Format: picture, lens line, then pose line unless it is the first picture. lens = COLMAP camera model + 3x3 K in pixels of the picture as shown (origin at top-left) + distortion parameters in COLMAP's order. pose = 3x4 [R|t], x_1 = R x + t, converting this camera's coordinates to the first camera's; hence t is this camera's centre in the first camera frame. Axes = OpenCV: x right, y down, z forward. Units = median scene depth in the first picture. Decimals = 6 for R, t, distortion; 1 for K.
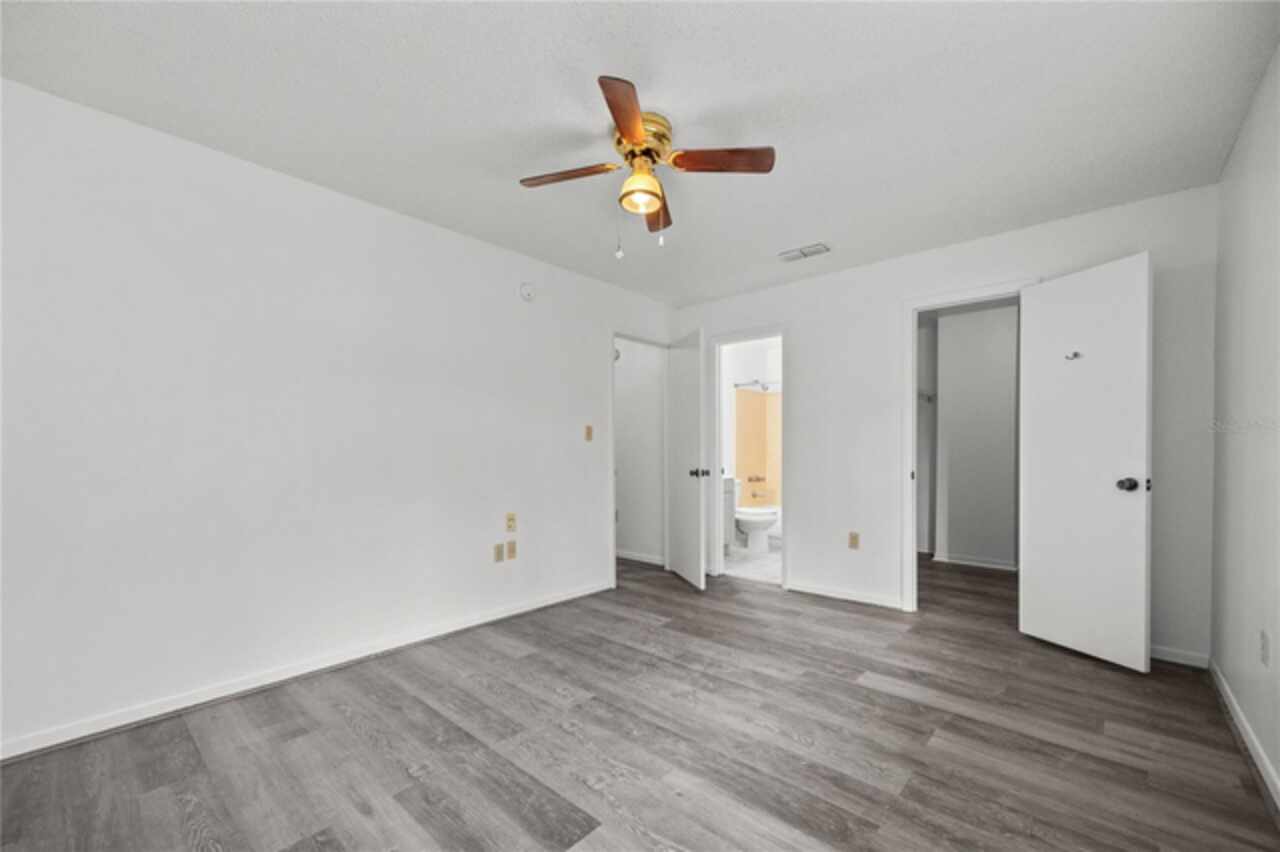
lens RADIAL K [[521.4, 0, 636.7], [0, 521.4, 452.1], [0, 0, 1]] dist [0.000202, 0.000019]
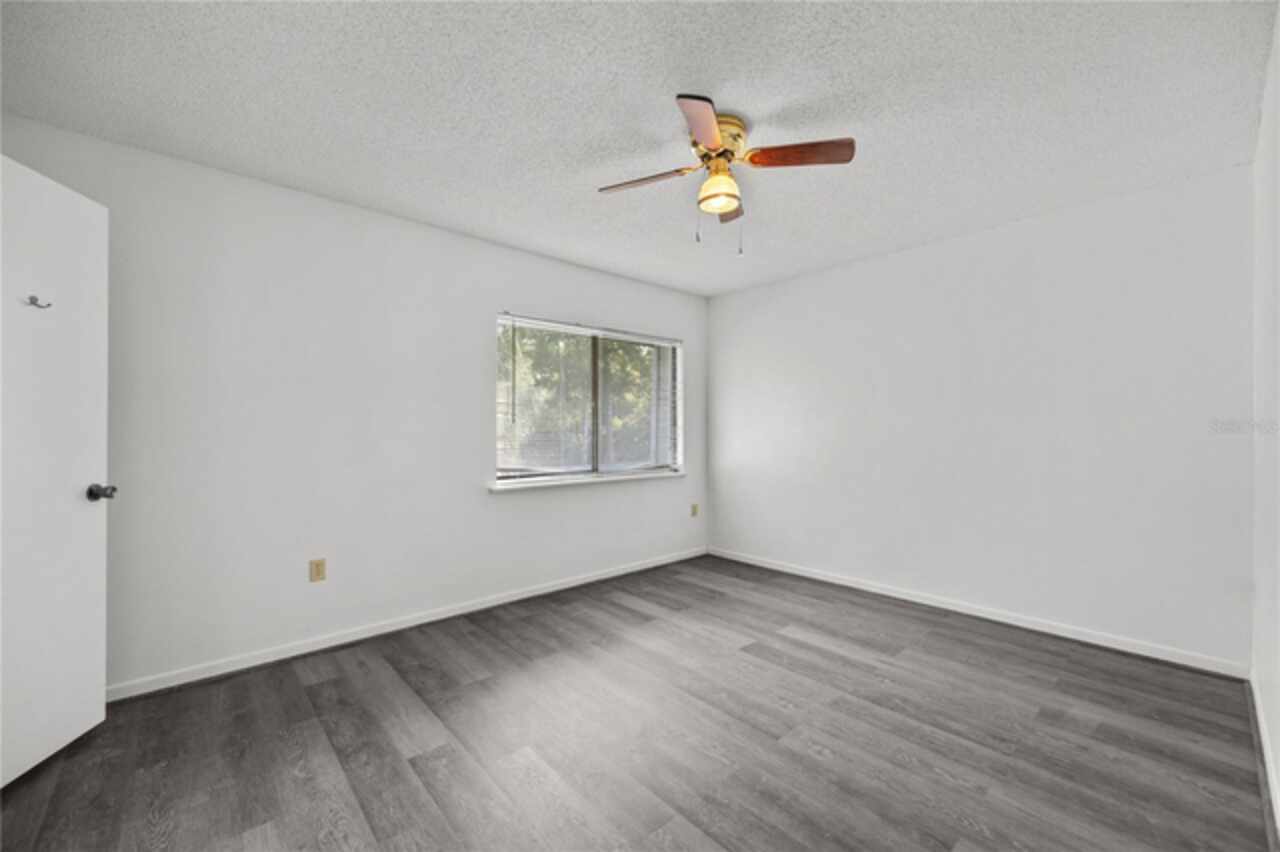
lens RADIAL K [[512.9, 0, 640.0], [0, 512.9, 426.0], [0, 0, 1]] dist [0.000618, 0.000000]
pose [[-0.993633, 0.005587, 0.112530, 0.048874], [0.003845, 0.999870, -0.015689, -0.030310], [-0.112603, -0.015157, -0.993524, 2.031008]]
